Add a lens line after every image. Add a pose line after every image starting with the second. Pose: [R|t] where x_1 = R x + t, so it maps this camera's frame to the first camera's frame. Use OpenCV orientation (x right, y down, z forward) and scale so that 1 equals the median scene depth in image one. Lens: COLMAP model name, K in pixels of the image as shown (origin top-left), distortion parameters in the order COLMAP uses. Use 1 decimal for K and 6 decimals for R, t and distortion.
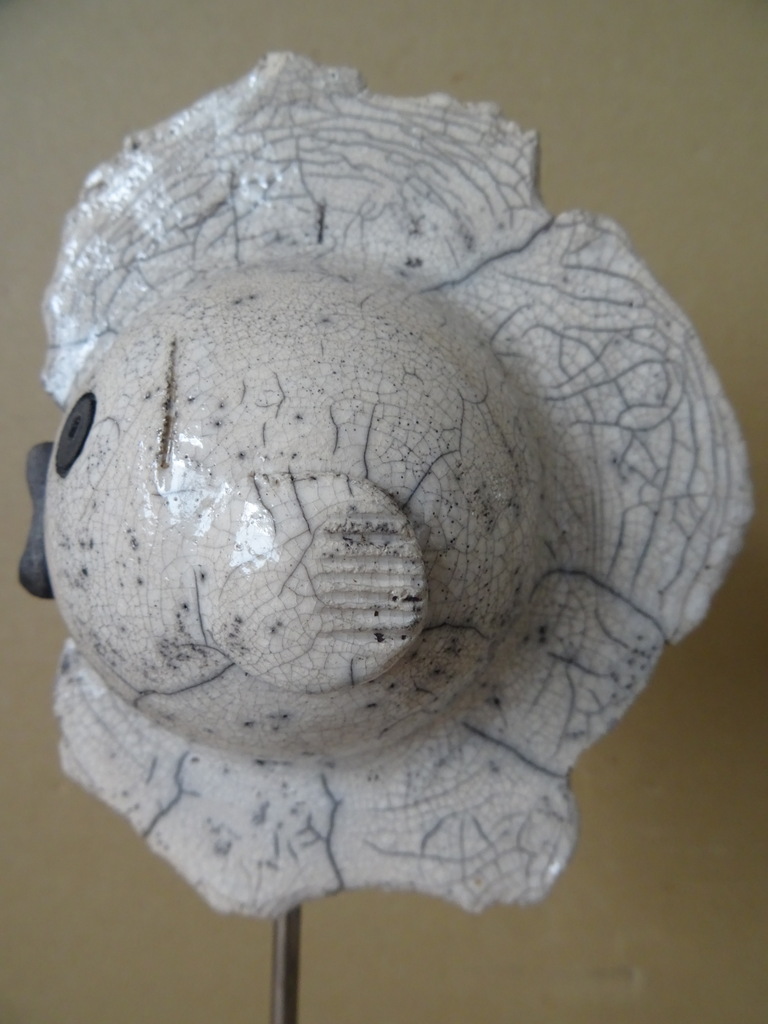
lens RADIAL K [[734.0, 0, 383.7], [0, 734.0, 511.4], [0, 0, 1]] dist [-0.008130, -0.010952]
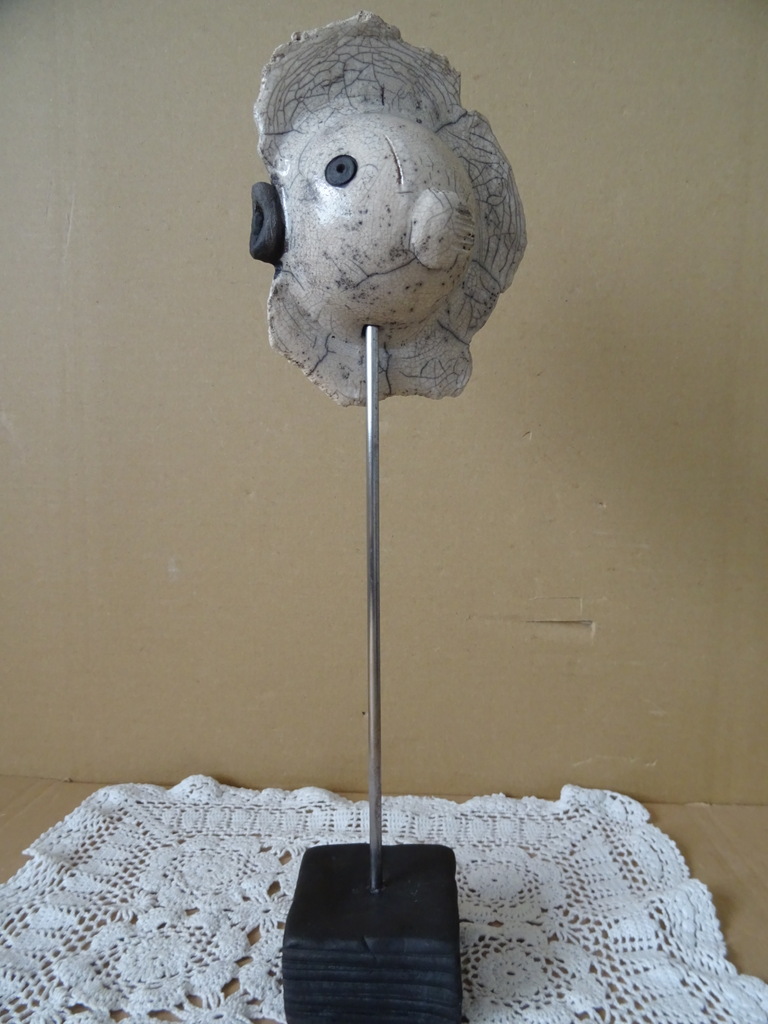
lens RADIAL K [[734.0, 0, 385.5], [0, 734.0, 511.0], [0, 0, 1]] dist [-0.008130, -0.010952]
pose [[0.866281, -0.089551, 0.491465, -1.332804], [0.015993, 0.988269, 0.151884, 0.550169], [-0.499301, -0.123714, 0.857551, -1.141915]]
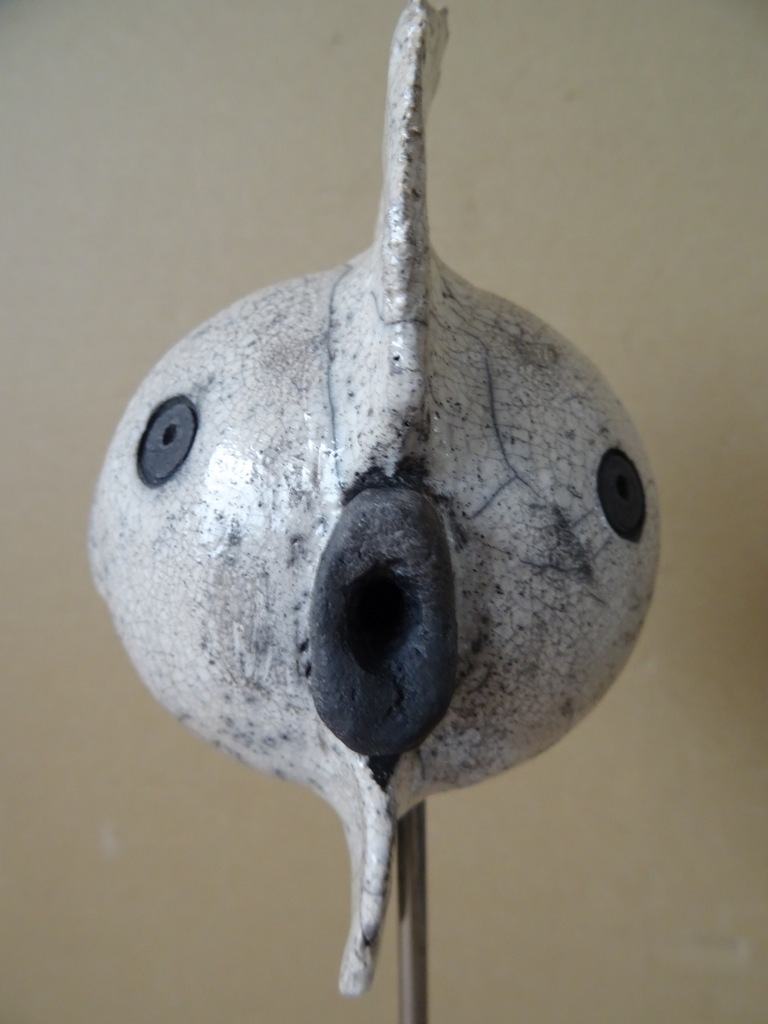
lens RADIAL K [[734.0, 0, 378.4], [0, 734.0, 509.4], [0, 0, 1]] dist [-0.008130, -0.010952]
pose [[-0.086652, -0.156529, 0.983865, -1.078778], [-0.048621, 0.987067, 0.152756, -0.175648], [-0.995051, -0.034600, -0.093142, 1.135521]]
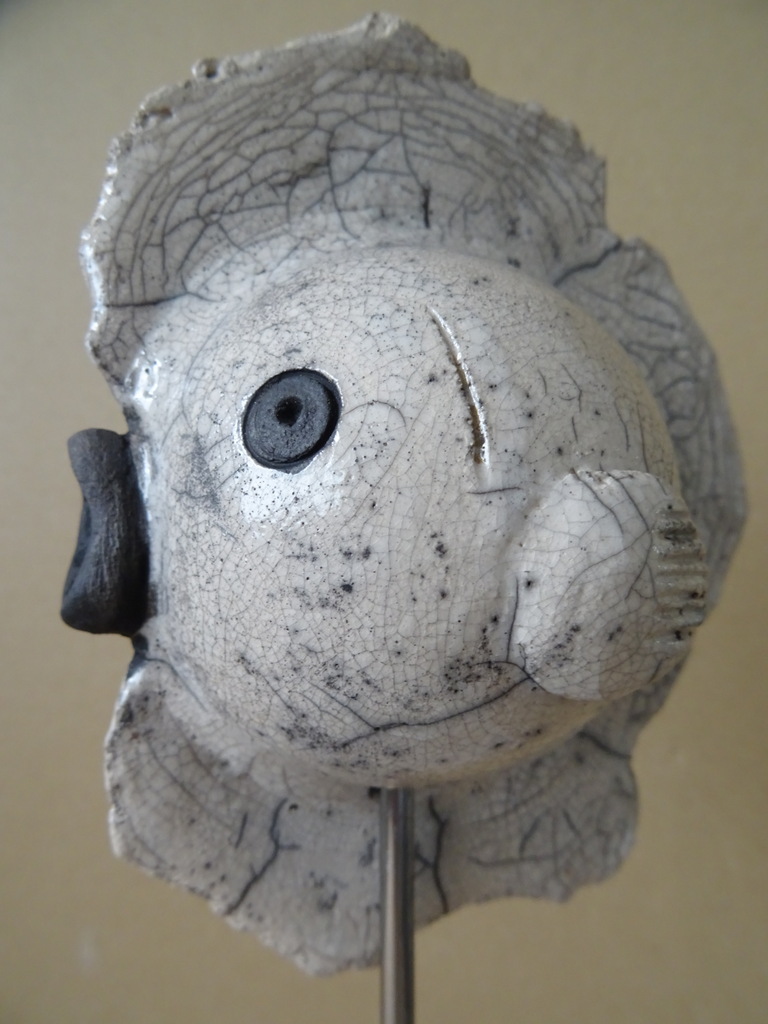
lens RADIAL K [[734.0, 0, 395.3], [0, 734.0, 511.0], [0, 0, 1]] dist [-0.008130, -0.010952]
pose [[0.894737, -0.010214, 0.446477, -0.549223], [0.015256, 0.999854, -0.007701, 0.002530], [-0.446333, 0.013702, 0.894762, 0.184744]]
